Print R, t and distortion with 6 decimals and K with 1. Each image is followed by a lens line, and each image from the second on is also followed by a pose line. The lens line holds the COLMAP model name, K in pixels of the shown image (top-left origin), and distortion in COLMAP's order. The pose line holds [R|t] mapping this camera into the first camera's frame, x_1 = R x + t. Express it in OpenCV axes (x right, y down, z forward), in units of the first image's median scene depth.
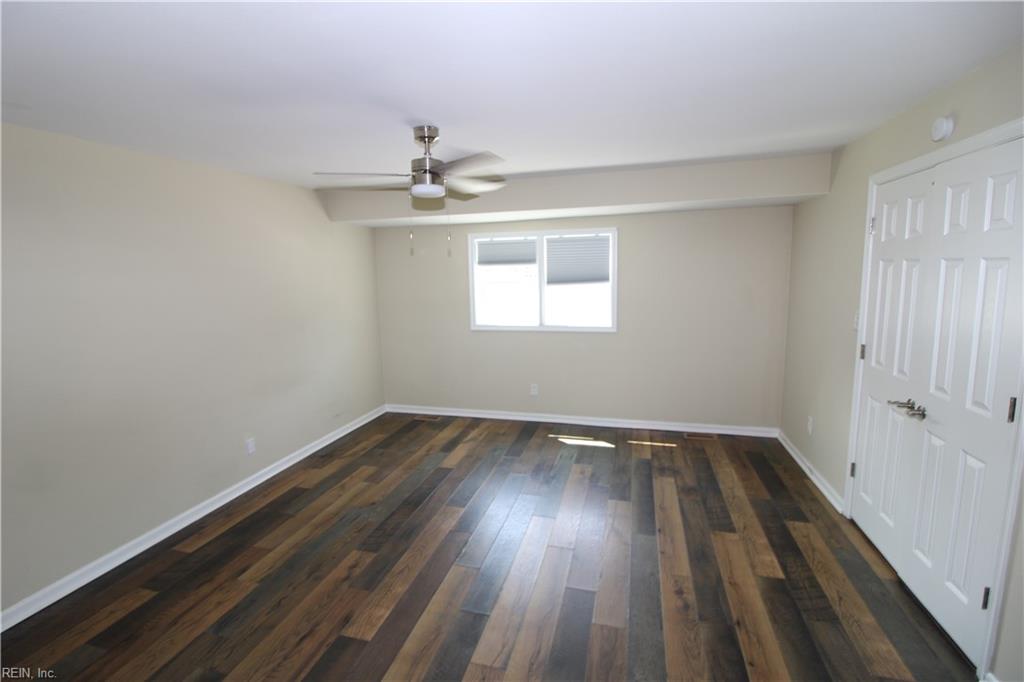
lens RADIAL K [[479.0, 0, 506.1], [0, 479.0, 329.7], [0, 0, 1]] dist [-0.003352, -0.010544]
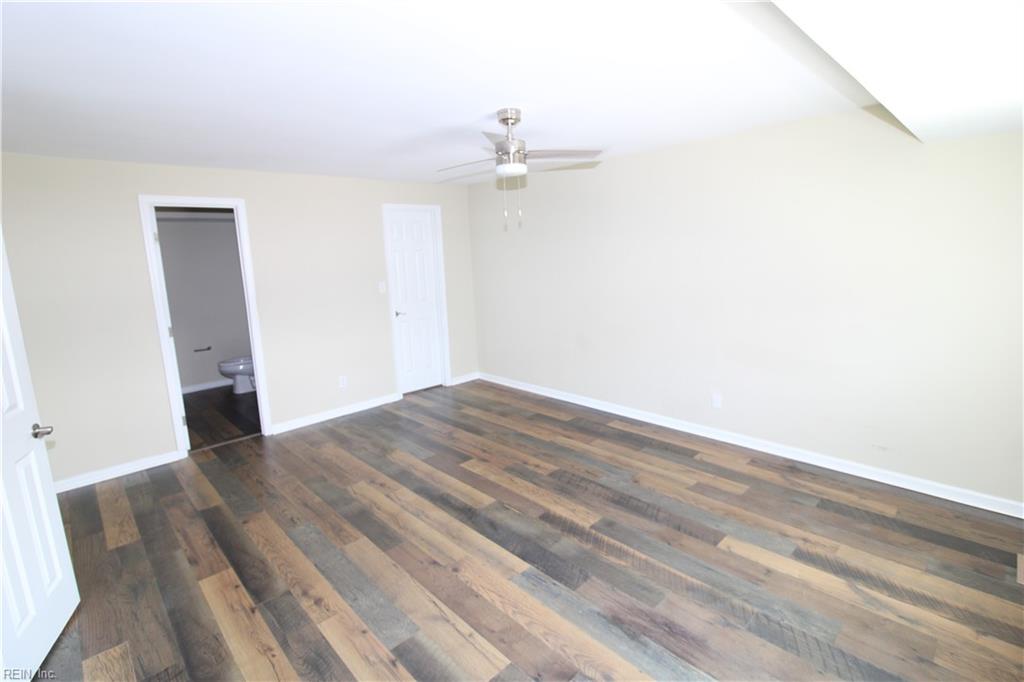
lens RADIAL K [[479.0, 0, 506.1], [0, 479.0, 329.7], [0, 0, 1]] dist [-0.003352, -0.010544]
pose [[-0.519447, 0.184723, -0.834297, 0.707462], [-0.057778, 0.966527, 0.249974, -0.185562], [0.852547, 0.178052, -0.491387, 1.388898]]
